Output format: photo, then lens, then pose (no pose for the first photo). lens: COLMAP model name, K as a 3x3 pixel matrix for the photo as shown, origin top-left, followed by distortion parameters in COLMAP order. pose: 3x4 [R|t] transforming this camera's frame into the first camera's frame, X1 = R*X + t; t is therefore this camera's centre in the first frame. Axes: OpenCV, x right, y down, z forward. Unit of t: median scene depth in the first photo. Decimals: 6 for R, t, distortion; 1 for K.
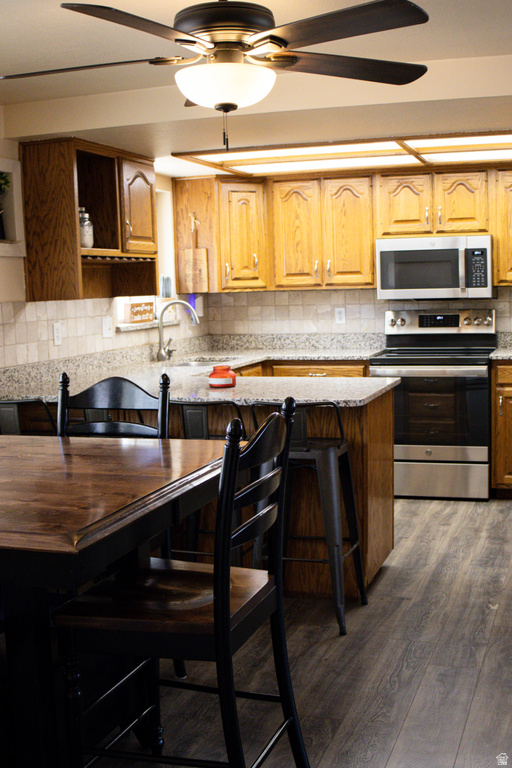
lens RADIAL K [[951.6, 0, 252.6], [0, 951.6, 382.9], [0, 0, 1]] dist [-0.161618, 0.042005]
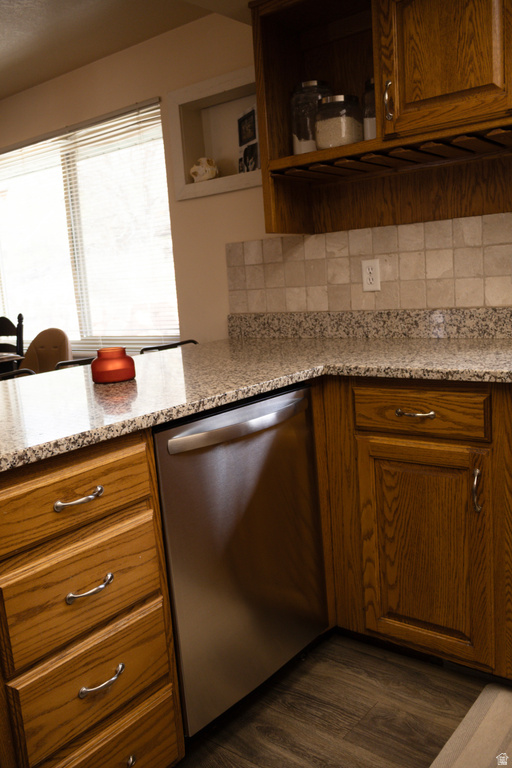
lens RADIAL K [[664.2, 0, 259.3], [0, 664.2, 376.3], [0, 0, 1]] dist [-0.000511, -0.009780]
pose [[-0.336396, 0.193834, -0.921556, 0.243532], [-0.015217, 0.977341, 0.211122, -0.065808], [0.941598, 0.085044, -0.325824, 0.873993]]
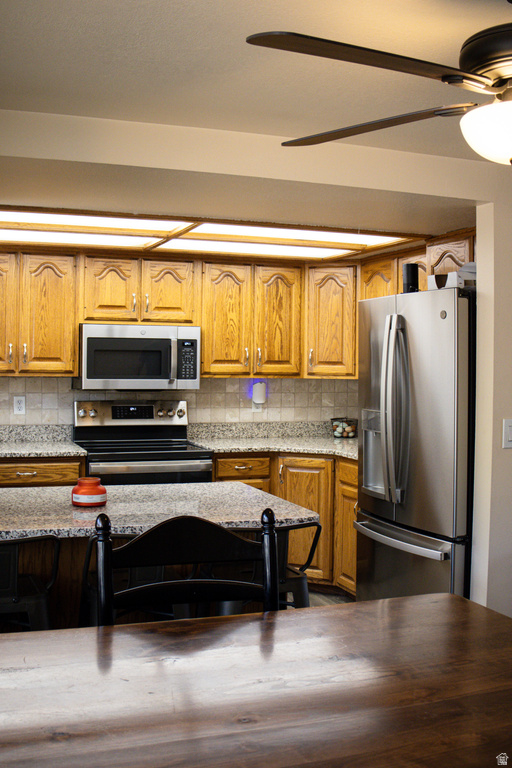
lens RADIAL K [[878.2, 0, 253.0], [0, 878.2, 383.7], [0, 0, 1]] dist [-0.156233, 0.024161]
pose [[0.780259, 0.022585, 0.625049, -0.272174], [0.029394, 0.996919, -0.072715, -0.027253], [-0.624766, 0.075109, 0.777191, 0.239817]]
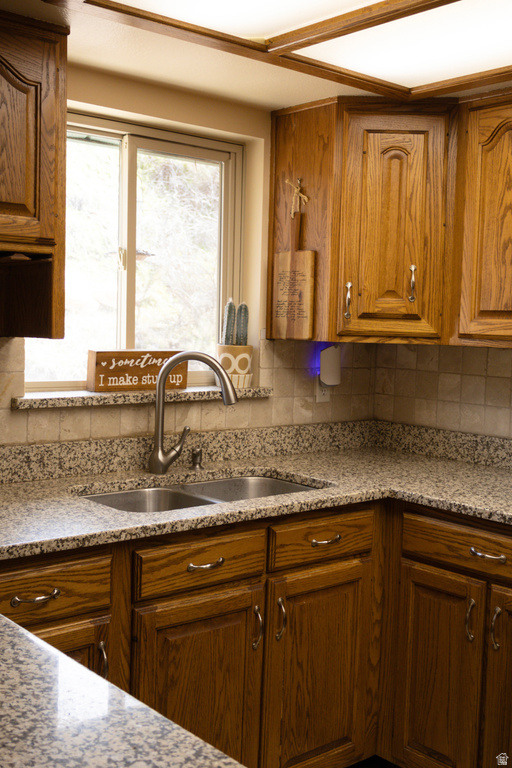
lens RADIAL K [[890.0, 0, 258.3], [0, 890.0, 379.9], [0, 0, 1]] dist [-0.023266, 0.012305]
pose [[0.855966, 0.088416, -0.509416, 0.173453], [-0.106410, 0.994303, -0.006225, -0.071489], [0.505964, 0.059535, 0.860498, 0.611598]]
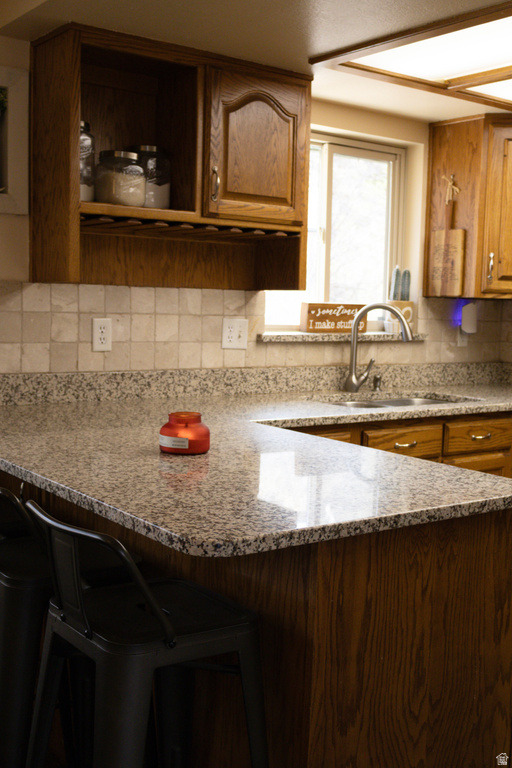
lens RADIAL K [[906.0, 0, 259.2], [0, 906.0, 380.6], [0, 0, 1]] dist [-0.027414, -0.001180]
pose [[0.819841, 0.106400, -0.562619, 0.204823], [-0.113257, 0.993304, 0.022813, -0.037233], [0.561279, 0.045018, 0.826401, 0.421675]]
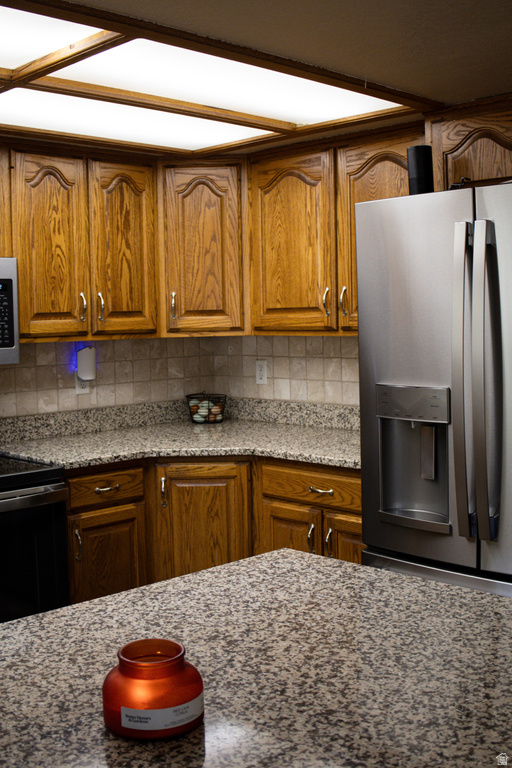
lens RADIAL K [[901.1, 0, 255.5], [0, 901.1, 386.3], [0, 0, 1]] dist [-0.173675, 0.060940]
pose [[0.450031, -0.049827, 0.891622, -0.170297], [0.098137, 0.995154, 0.006080, -0.063975], [-0.887604, 0.084765, 0.452740, 0.602809]]
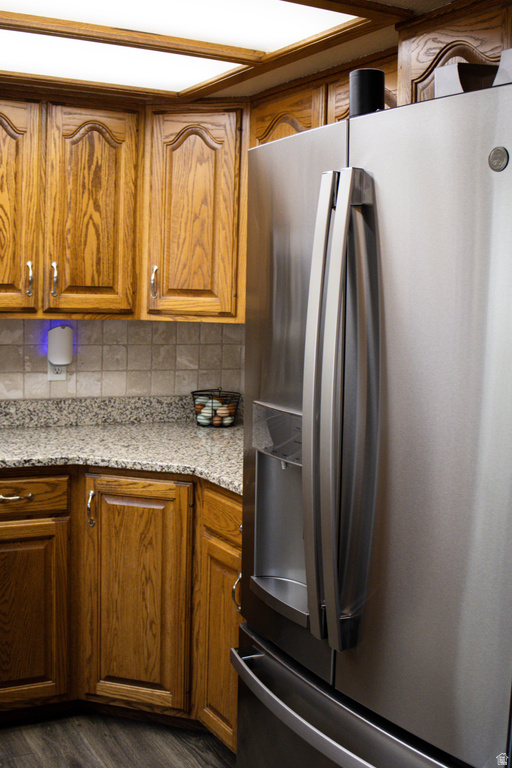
lens RADIAL K [[951.6, 0, 252.6], [0, 951.6, 382.9], [0, 0, 1]] dist [-0.161618, 0.042005]
pose [[0.687171, -0.019265, 0.726241, 0.008398], [0.024527, 0.999694, 0.003311, -0.064268], [-0.726082, 0.015538, 0.687433, 0.518248]]
